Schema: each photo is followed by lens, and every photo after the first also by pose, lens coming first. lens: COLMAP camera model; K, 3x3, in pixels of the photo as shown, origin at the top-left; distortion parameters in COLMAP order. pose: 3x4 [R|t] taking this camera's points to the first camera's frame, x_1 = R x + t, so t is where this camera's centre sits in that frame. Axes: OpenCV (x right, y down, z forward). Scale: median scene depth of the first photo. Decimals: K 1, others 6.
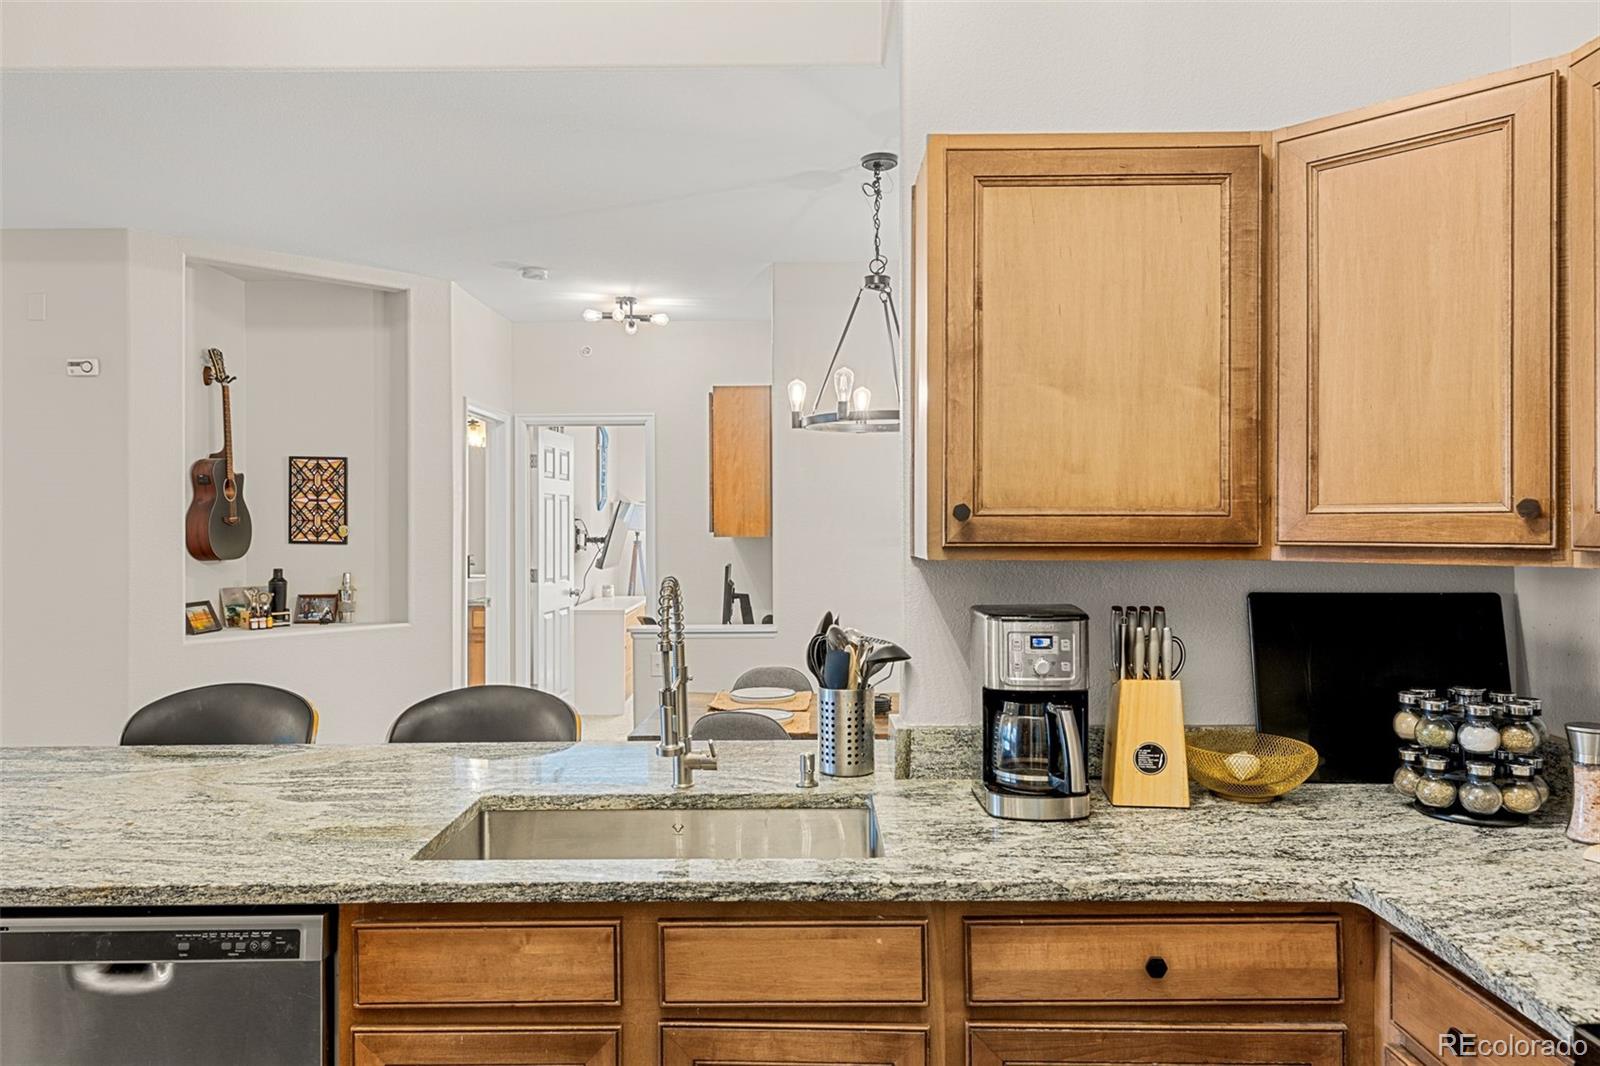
lens RADIAL K [[1060.9, 0, 789.2], [0, 1060.9, 520.1], [0, 0, 1]] dist [0.017454, -0.004898]
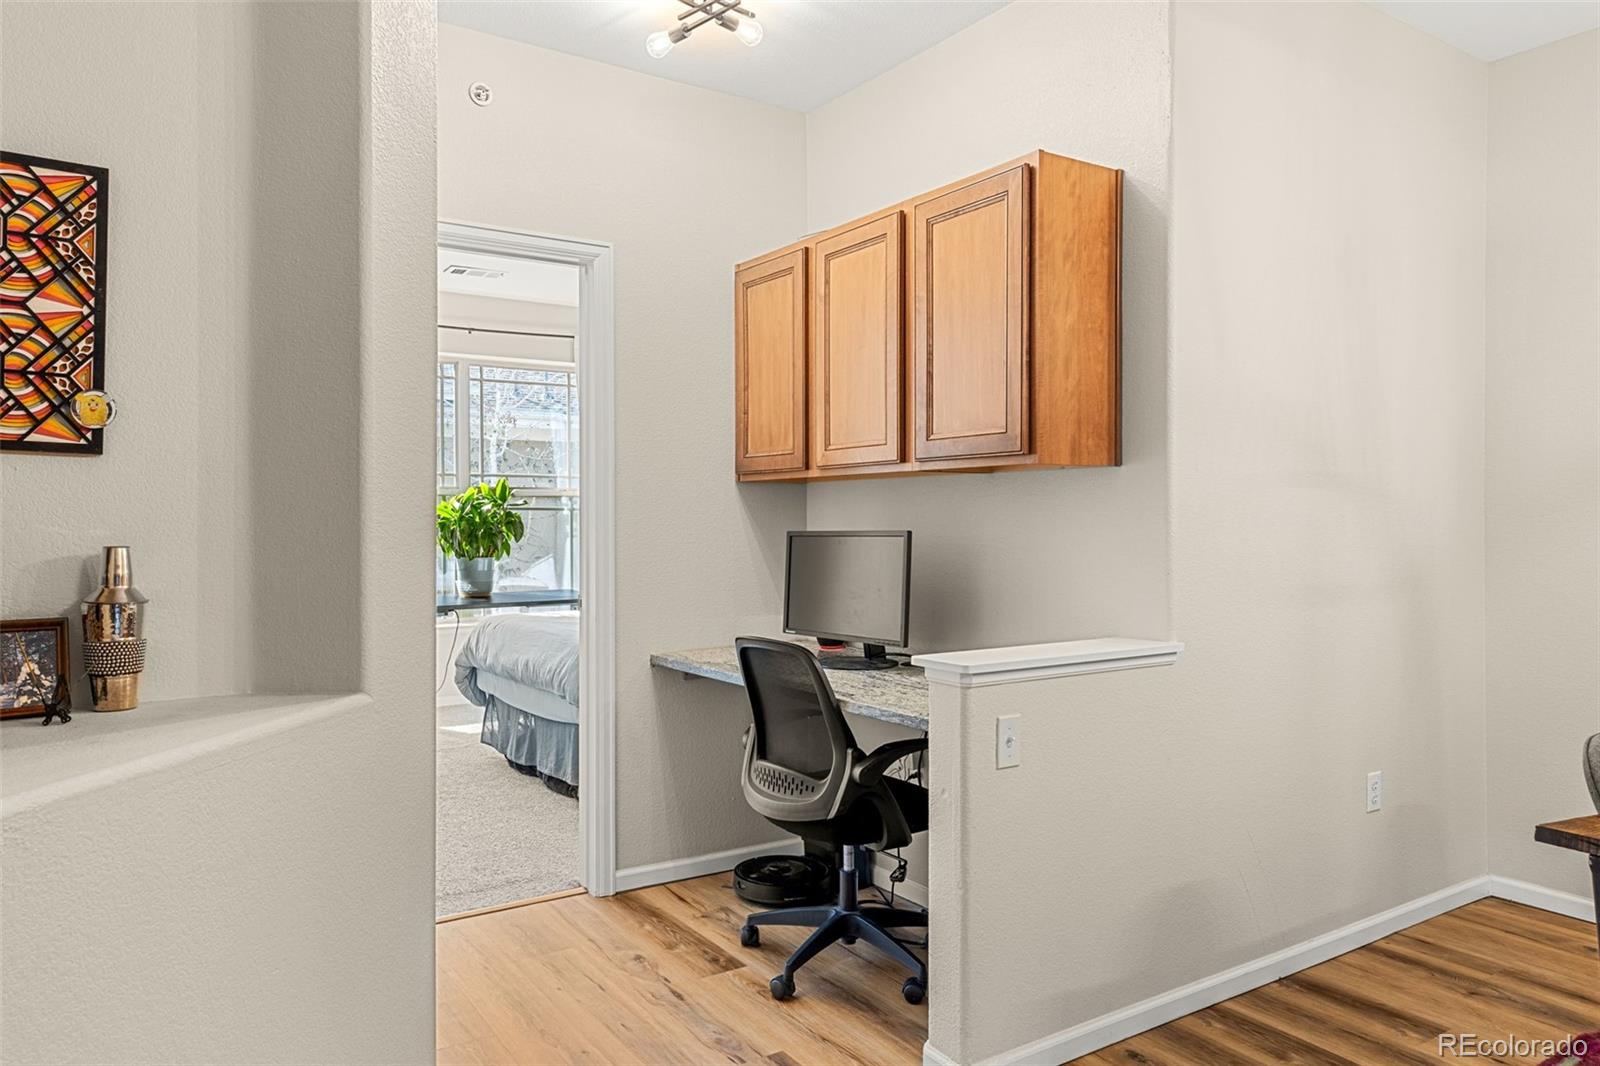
lens RADIAL K [[1060.9, 0, 751.5], [0, 1060.9, 522.9], [0, 0, 1]] dist [0.017454, -0.004898]
pose [[0.832985, 0.004251, 0.553280, -0.430723], [-0.006386, 0.999978, 0.001931, 0.040946], [-0.553259, -0.005142, 0.832993, 0.640000]]
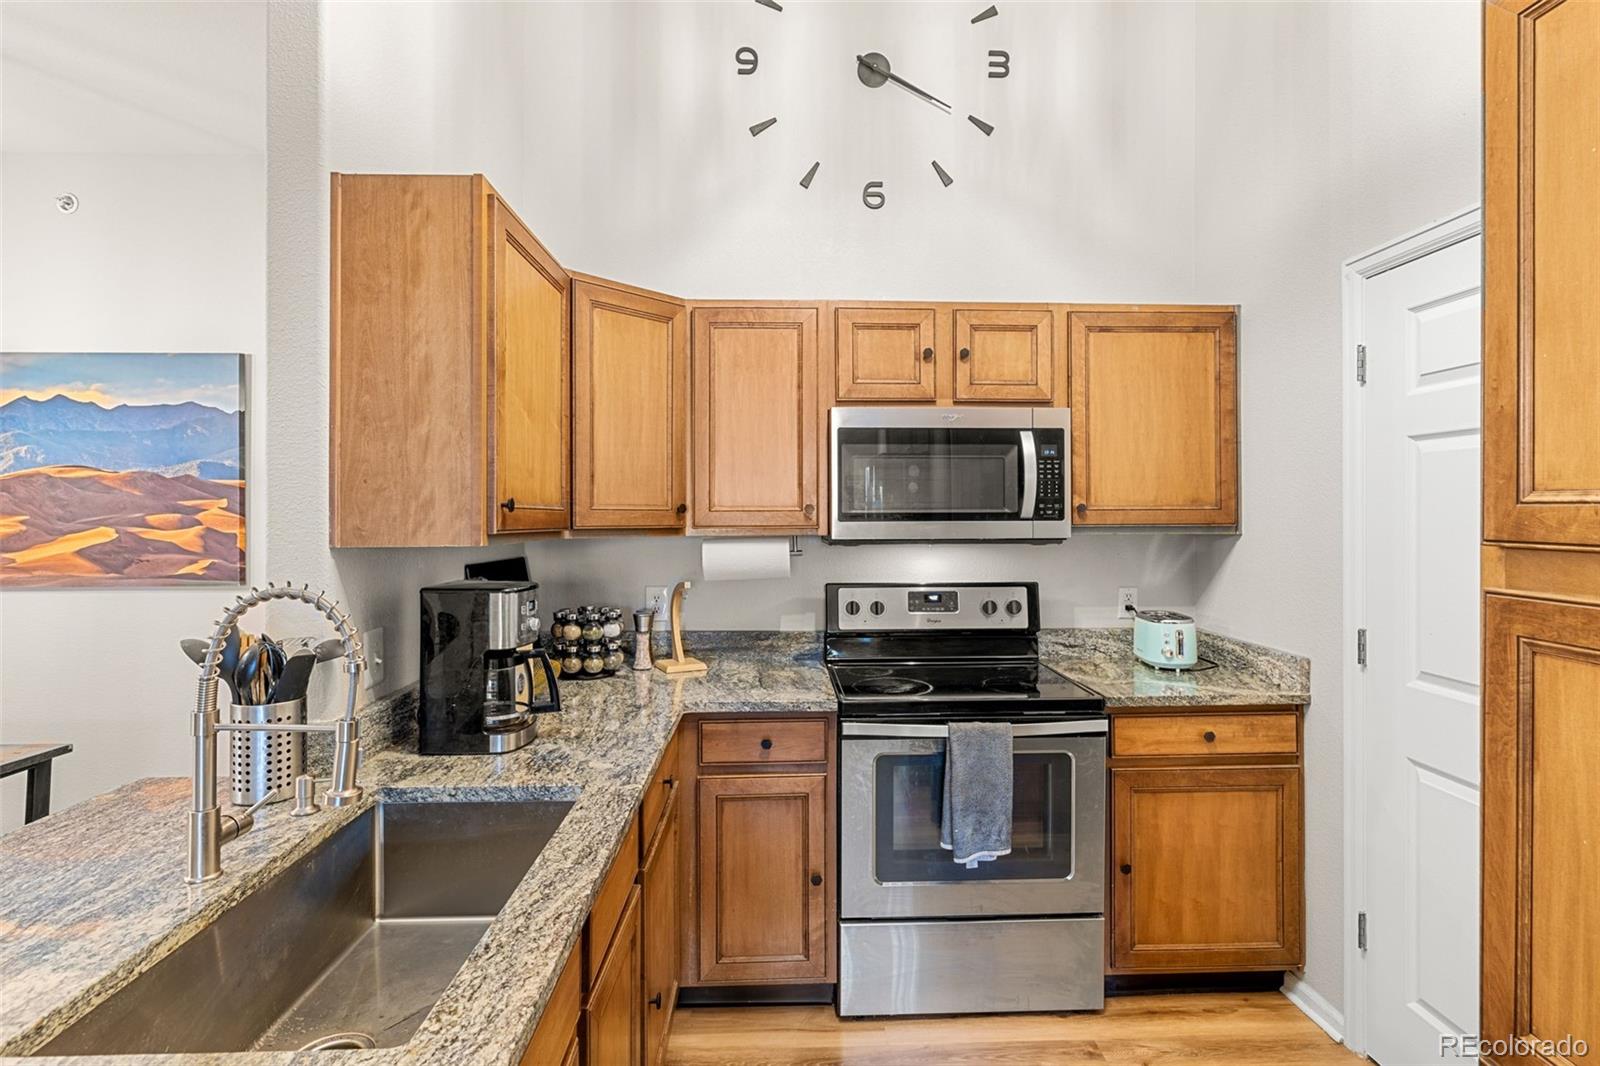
lens RADIAL K [[800.1, 0, 797.3], [0, 800.1, 513.8], [0, 0, 1]] dist [-0.006749, 0.001577]
pose [[-0.046503, 0.007430, 0.998891, -0.248995], [-0.000792, 0.999972, -0.007475, 0.003270], [-0.998918, -0.001139, -0.046496, 0.236313]]
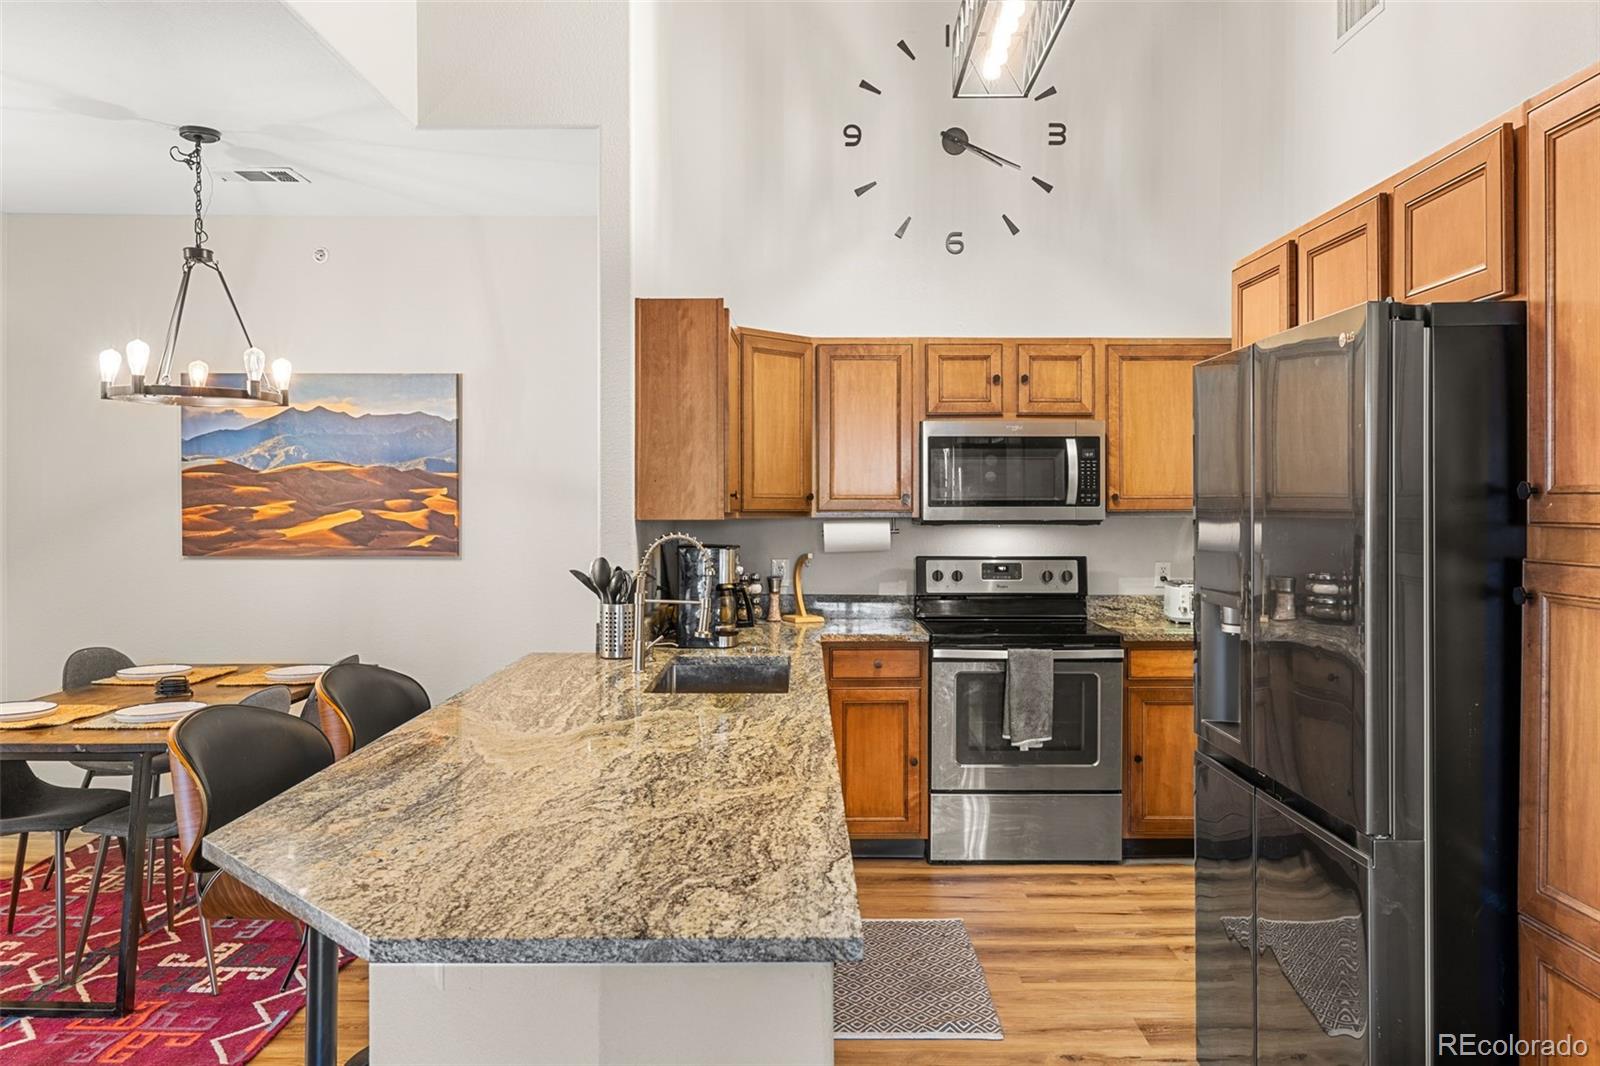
lens RADIAL K [[1166.9, 0, 791.1], [0, 1166.9, 503.7], [0, 0, 1]] dist [0.003304, 0.012289]
pose [[-0.010032, 0.004827, 0.999938, -0.671298], [-0.003857, 0.999981, -0.004866, 0.006712], [-0.999942, -0.003906, -0.010013, 0.303258]]
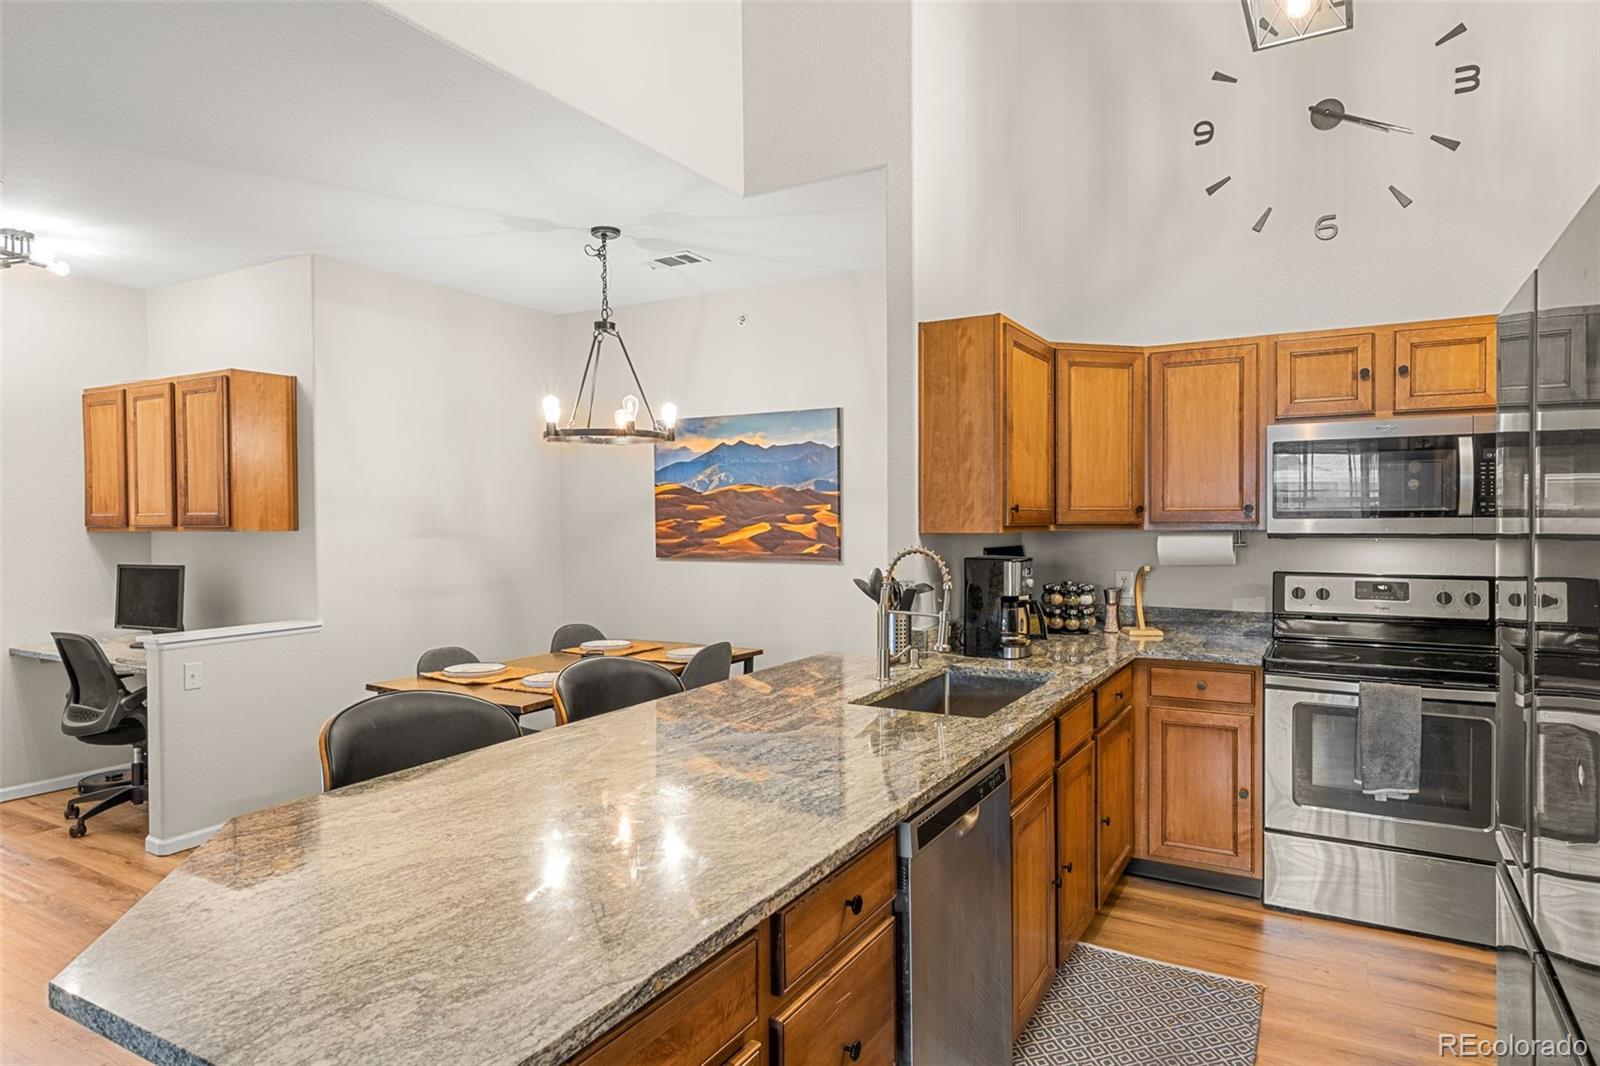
lens RADIAL K [[920.0, 0, 801.3], [0, 920.0, 529.5], [0, 0, 1]] dist [0.014168, -0.003548]
pose [[0.487367, -0.010667, 0.873132, -0.513170], [0.000223, 0.999927, 0.012092, 0.004113], [-0.873197, -0.005699, 0.487333, 0.166655]]
